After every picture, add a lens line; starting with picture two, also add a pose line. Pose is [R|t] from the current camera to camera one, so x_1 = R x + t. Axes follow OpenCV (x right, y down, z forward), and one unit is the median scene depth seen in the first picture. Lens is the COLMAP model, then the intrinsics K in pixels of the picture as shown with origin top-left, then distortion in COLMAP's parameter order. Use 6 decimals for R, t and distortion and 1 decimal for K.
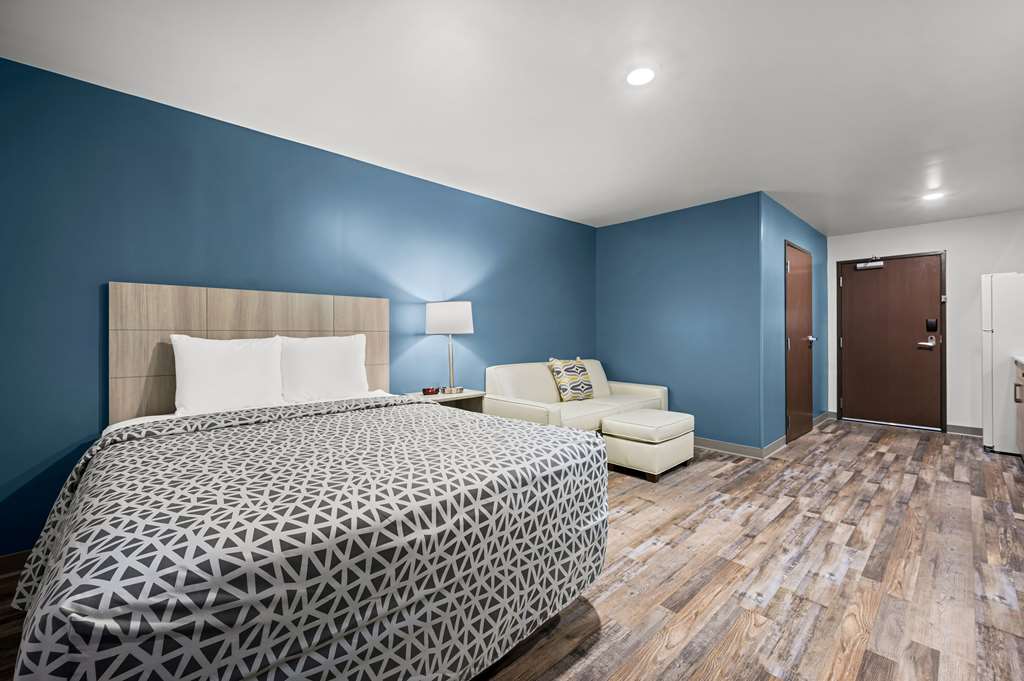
lens RADIAL K [[411.9, 0, 509.1], [0, 411.9, 342.3], [0, 0, 1]] dist [0.000164, 0.000681]
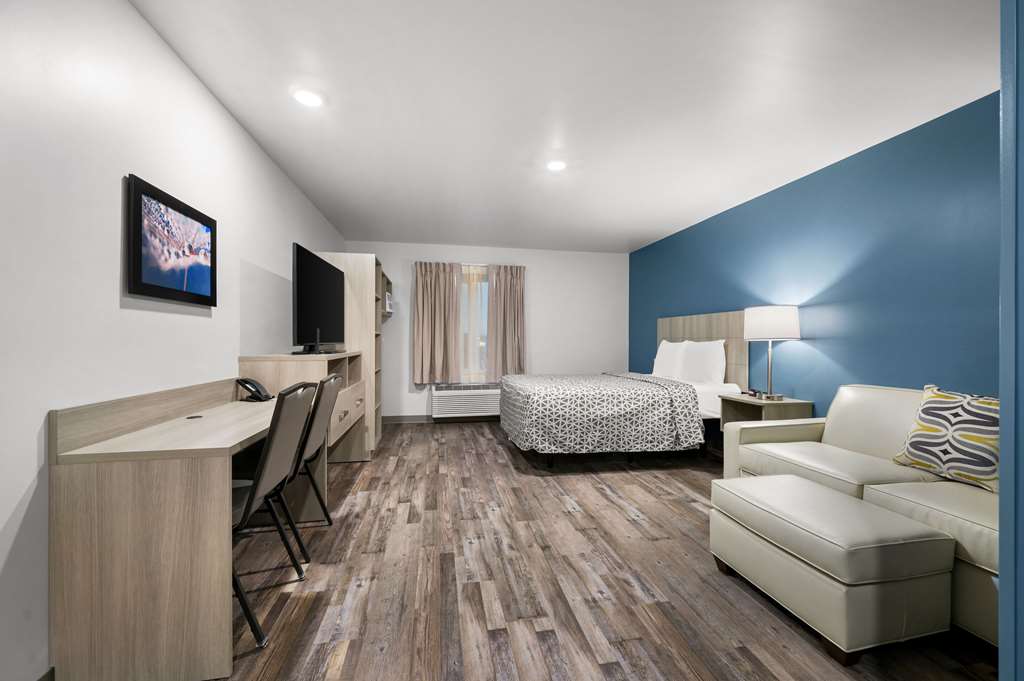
lens RADIAL K [[411.9, 0, 509.1], [0, 411.9, 342.3], [0, 0, 1]] dist [0.000164, 0.000681]
pose [[-0.533678, -0.001276, -0.845687, 1.461202], [-0.019845, 0.999742, 0.011015, -0.011933], [0.845455, 0.022661, -0.533566, 1.453429]]
